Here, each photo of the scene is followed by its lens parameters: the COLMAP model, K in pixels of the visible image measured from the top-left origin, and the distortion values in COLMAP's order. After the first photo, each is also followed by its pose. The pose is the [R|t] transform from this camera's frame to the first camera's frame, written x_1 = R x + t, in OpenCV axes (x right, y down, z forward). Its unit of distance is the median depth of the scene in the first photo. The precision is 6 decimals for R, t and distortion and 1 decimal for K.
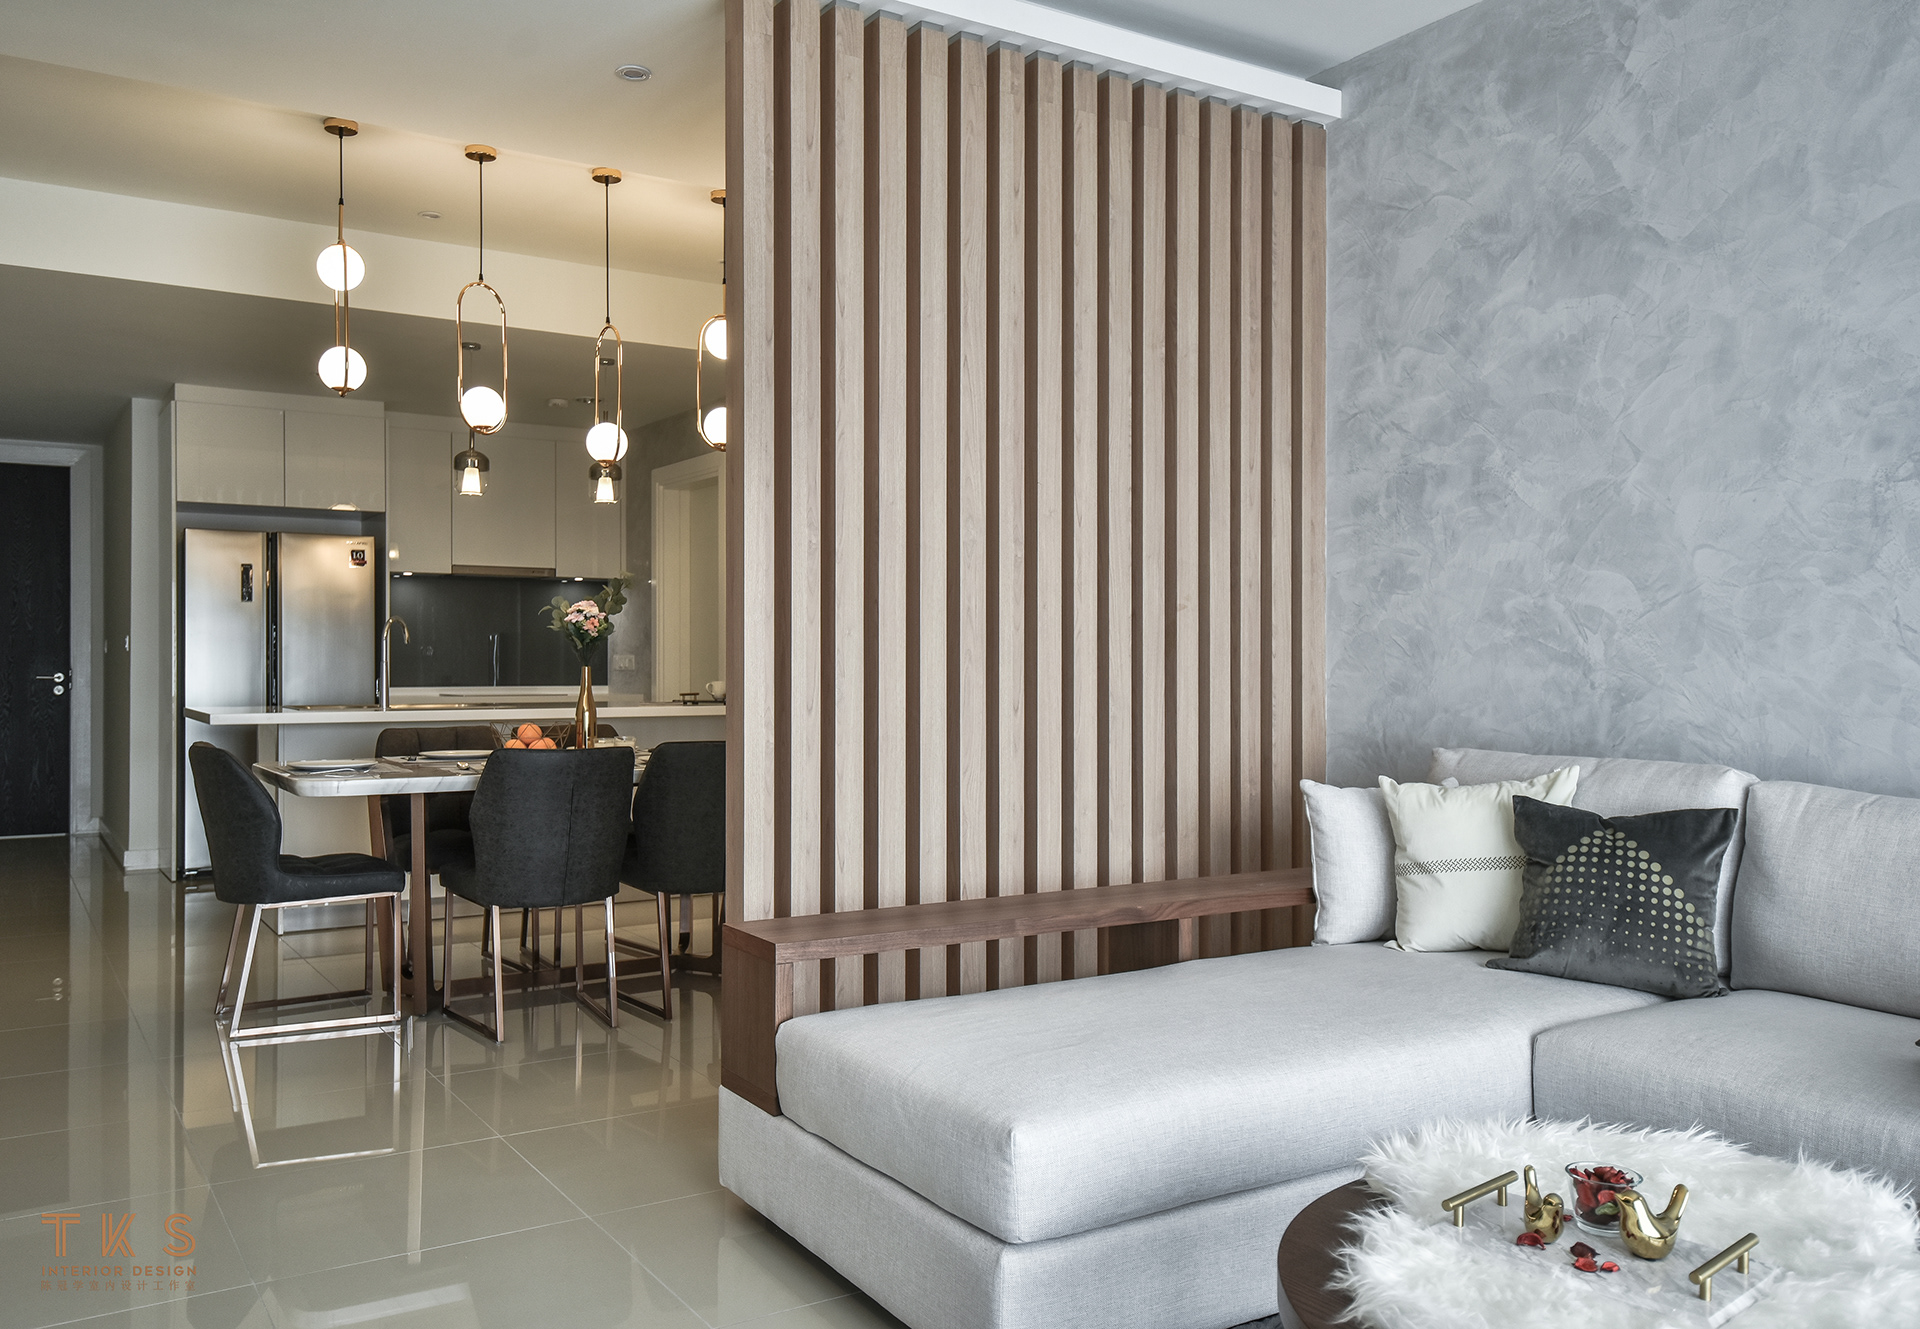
lens RADIAL K [[1490.5, 0, 956.9], [0, 1490.5, 662.4], [0, 0, 1]] dist [0.032738, -0.020945]
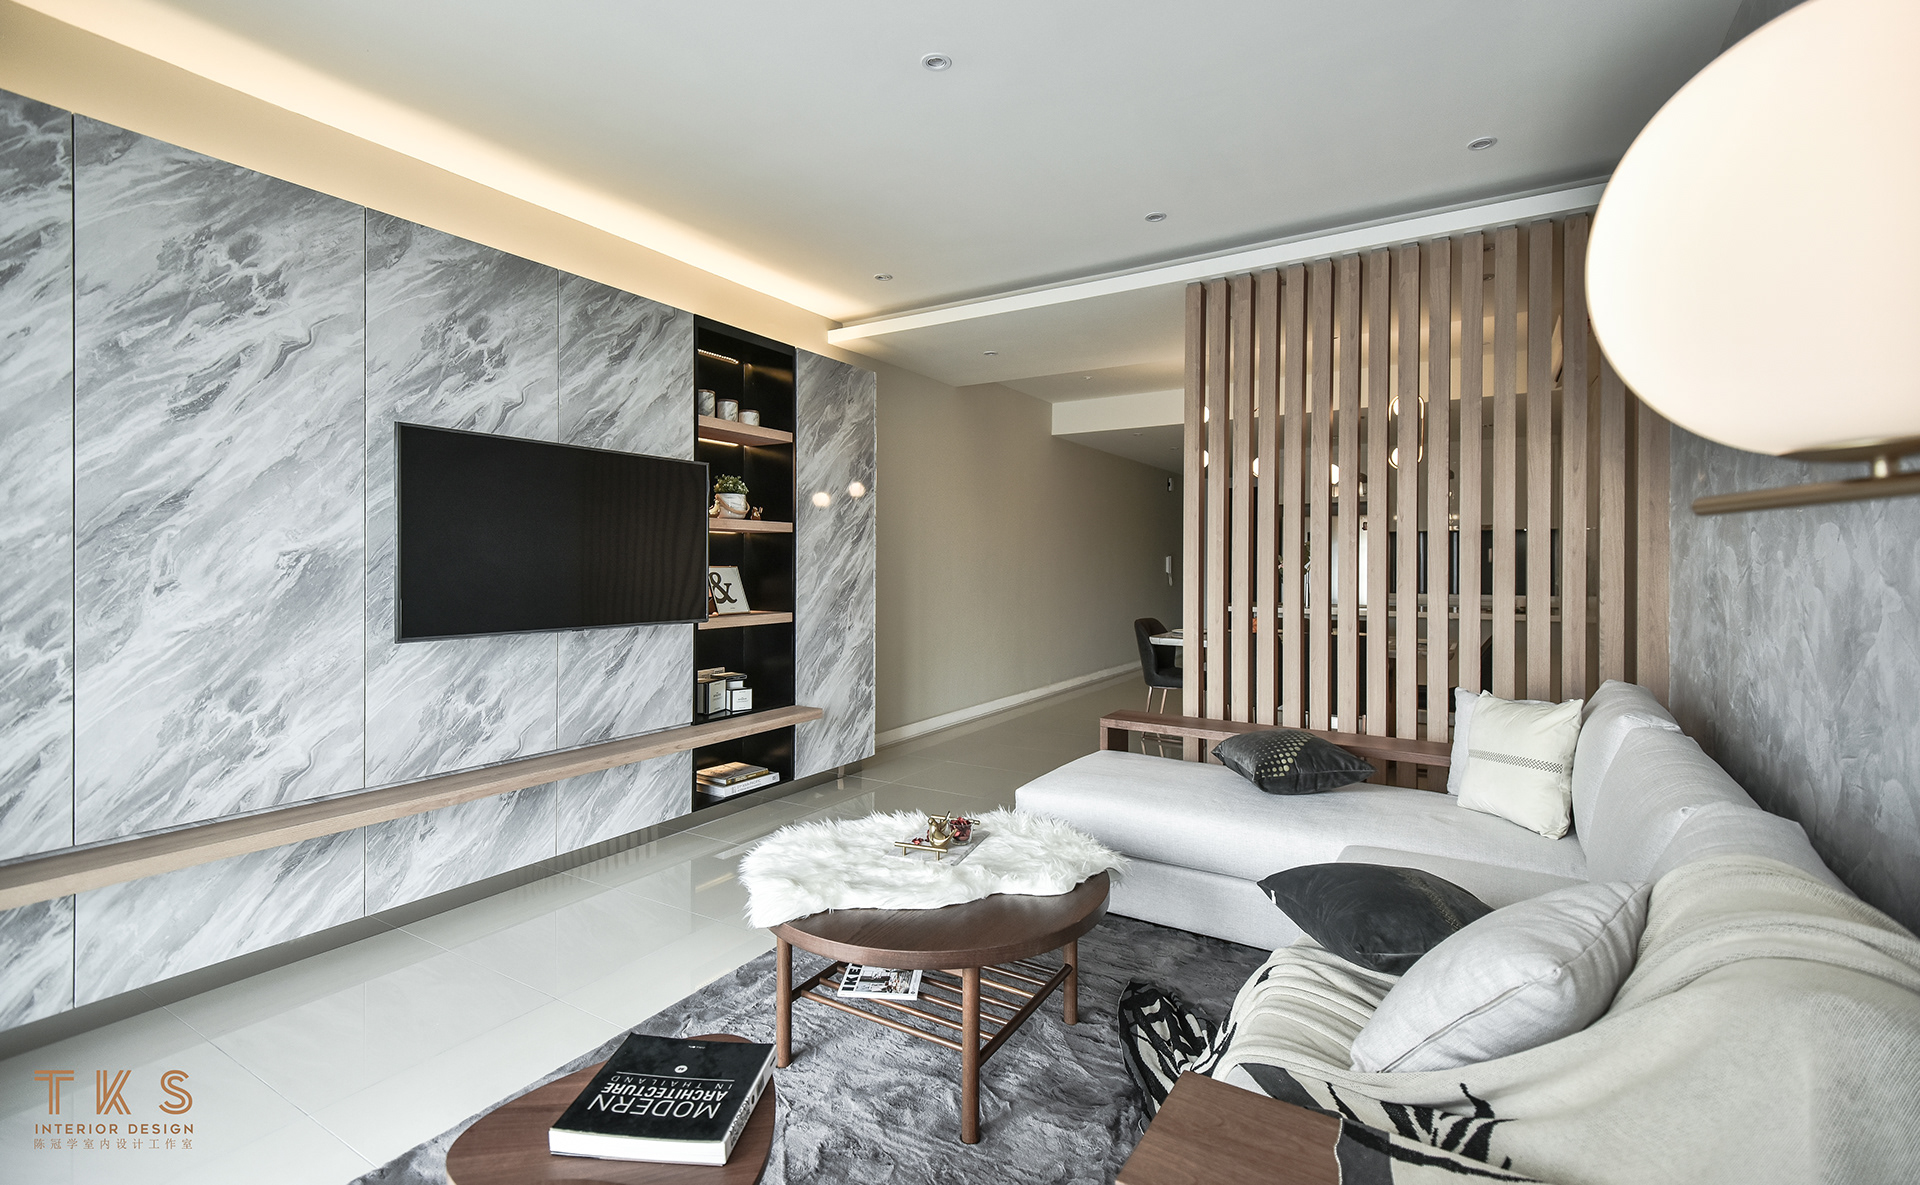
lens RADIAL K [[833.3, 0, 983.3], [0, 833.3, 565.6], [0, 0, 1]] dist [0.002106, -0.002400]
pose [[0.454414, 0.003346, -0.890784, 0.695890], [-0.002490, 0.999994, 0.002486, -0.042706], [0.890787, 0.001089, 0.454419, 0.153135]]
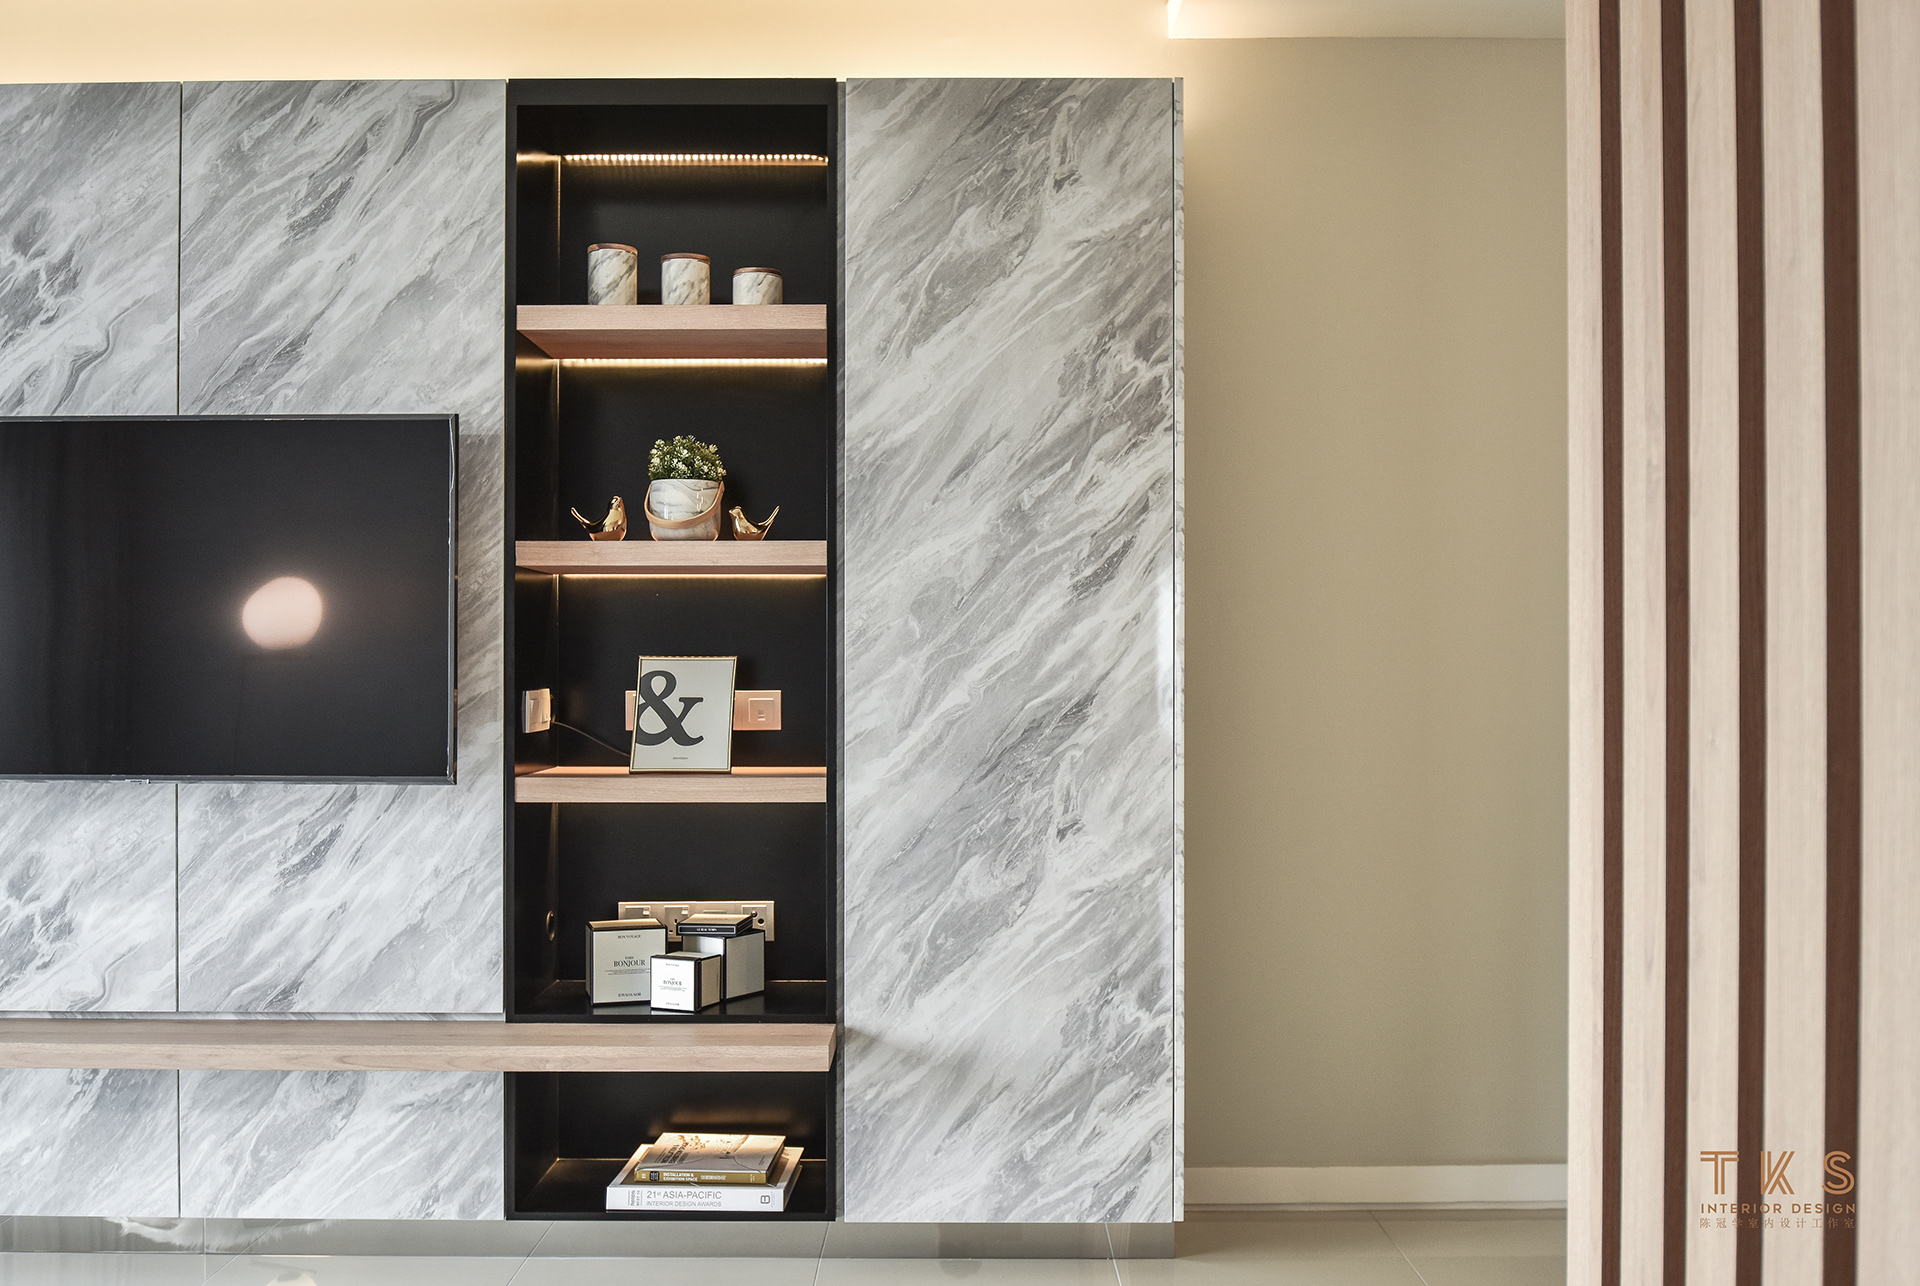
lens RADIAL K [[1526.1, 0, 907.6], [0, 1526.1, 647.4], [0, 0, 1]] dist [-0.017100, -0.020574]
pose [[-0.540347, -0.004822, -0.841429, 0.218909], [0.001824, 0.999975, -0.006901, -0.036977], [0.841440, -0.005264, -0.540324, 0.881622]]
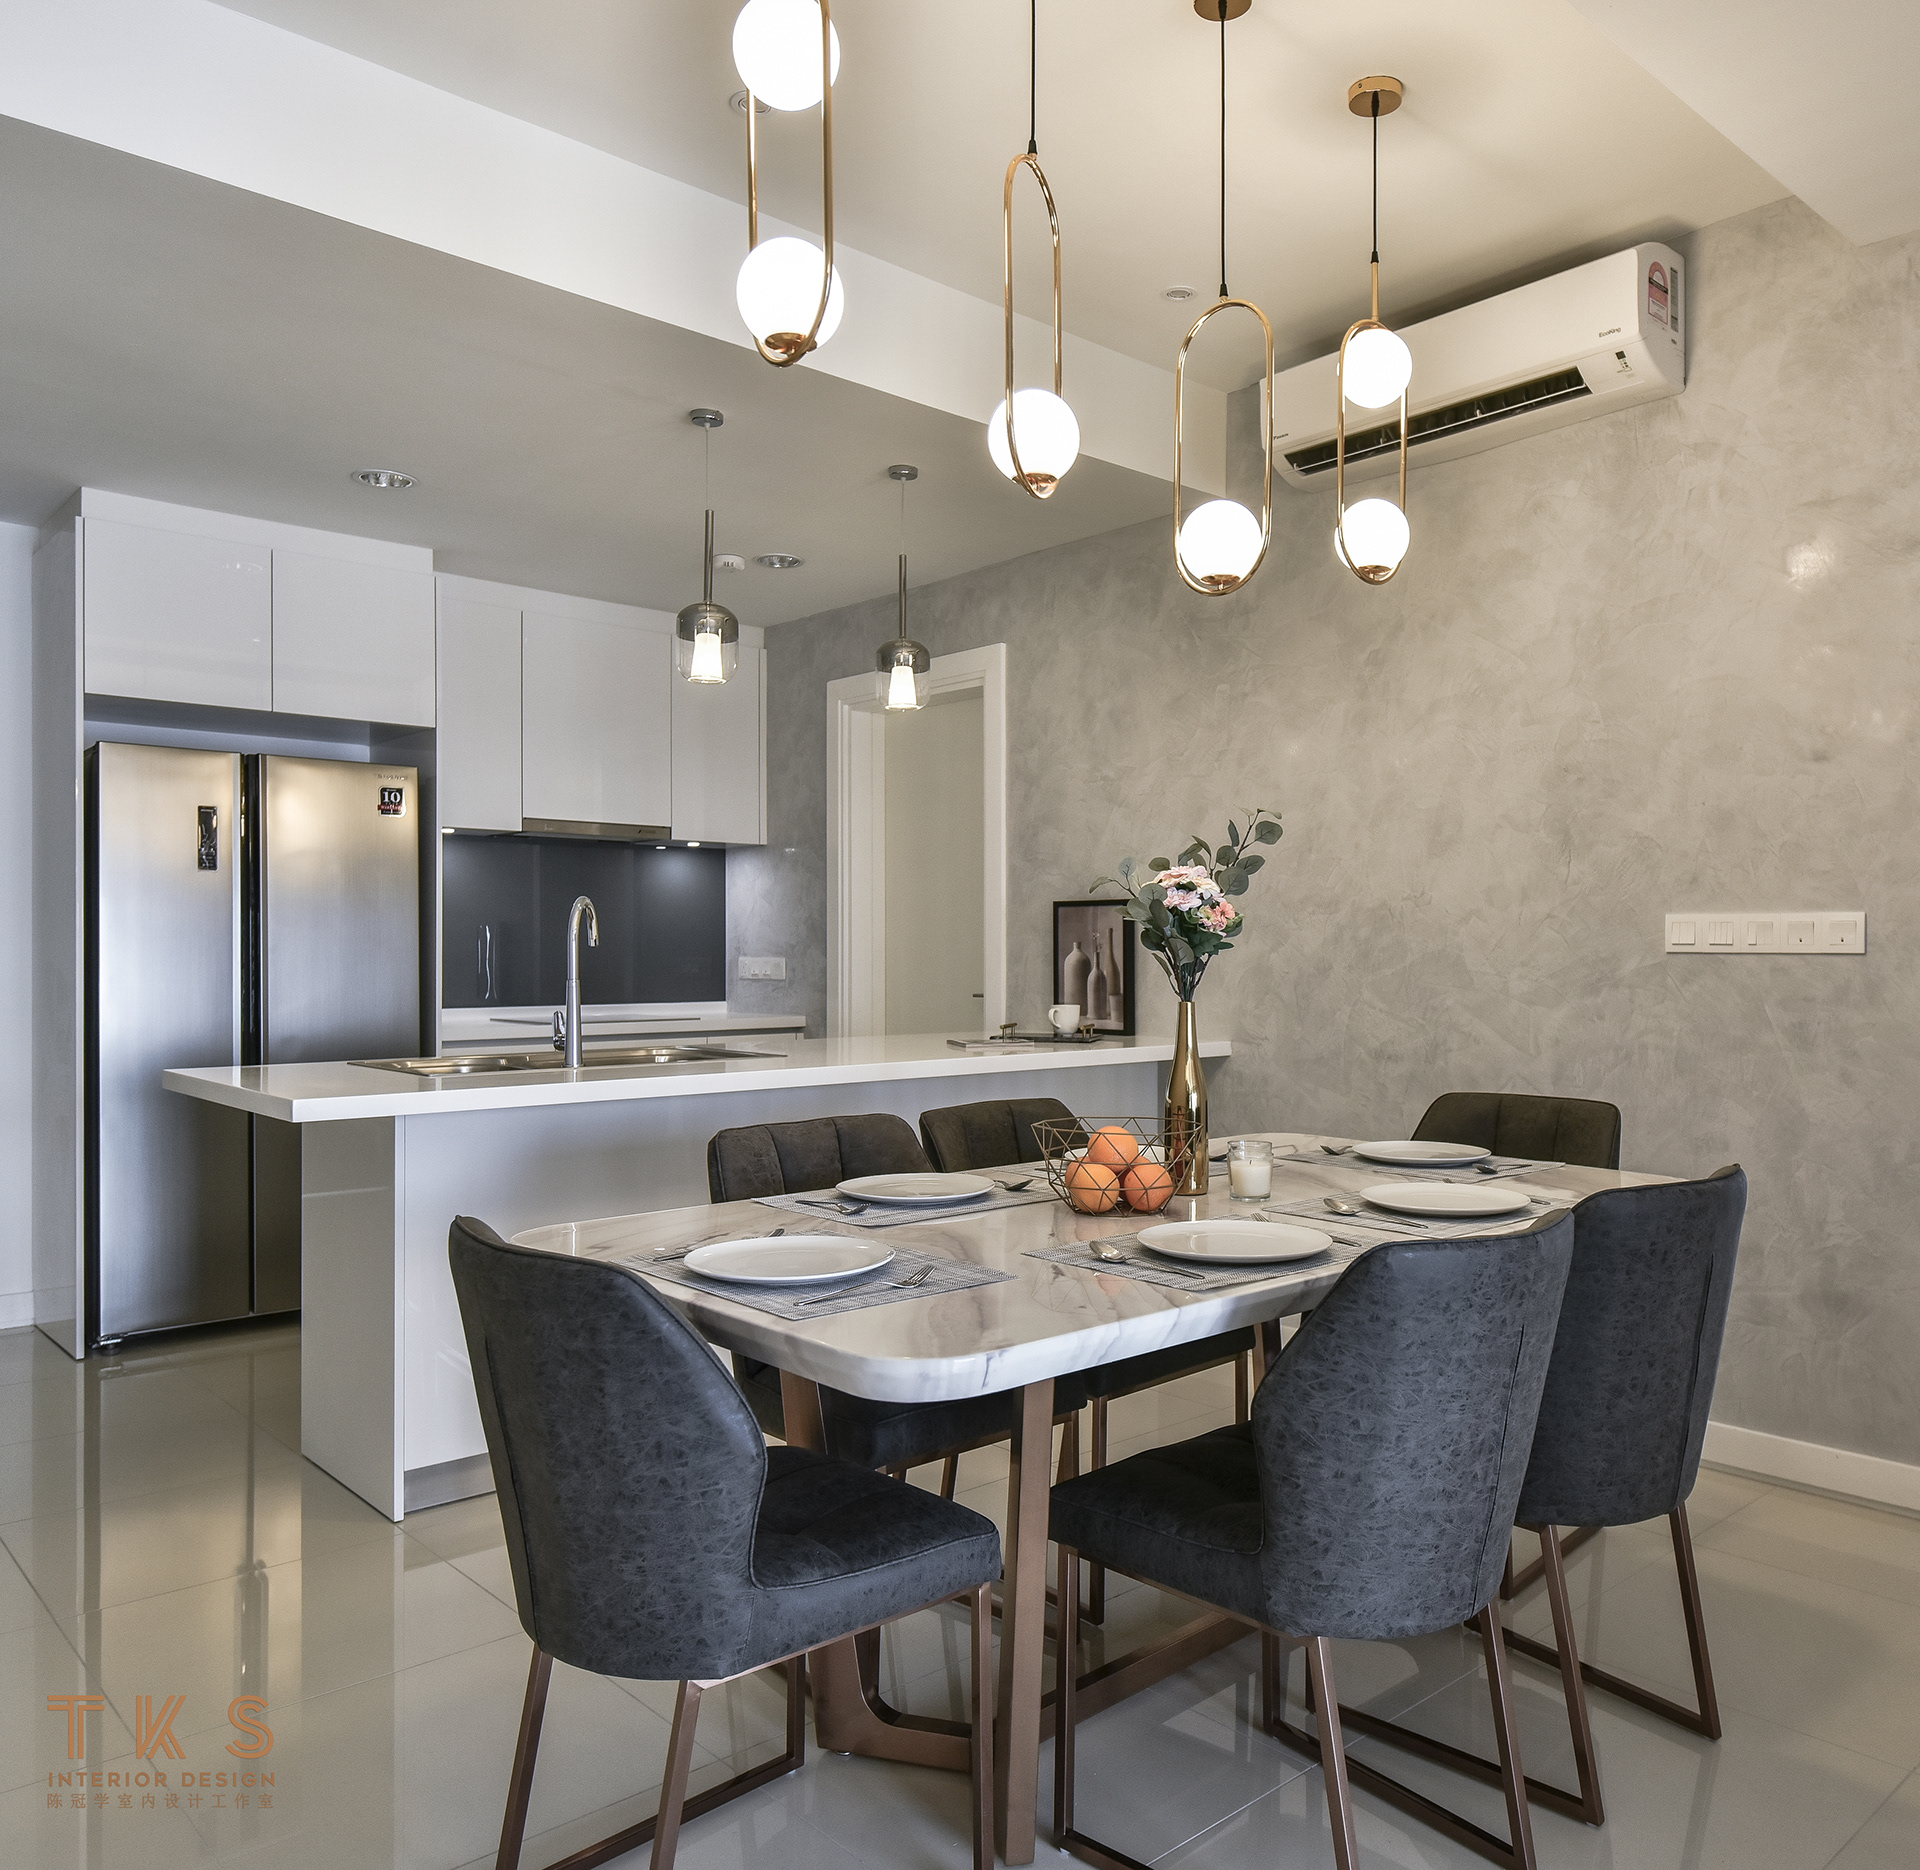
lens RADIAL K [[1530.0, 0, 1092.2], [0, 1530.0, 963.2], [0, 0, 1]] dist [0.017812, 0.010730]
pose [[0.982601, -0.002079, 0.185719, -0.486222], [0.000453, 0.999961, 0.008797, -0.018677], [-0.185730, -0.008559, 0.982563, 0.679354]]
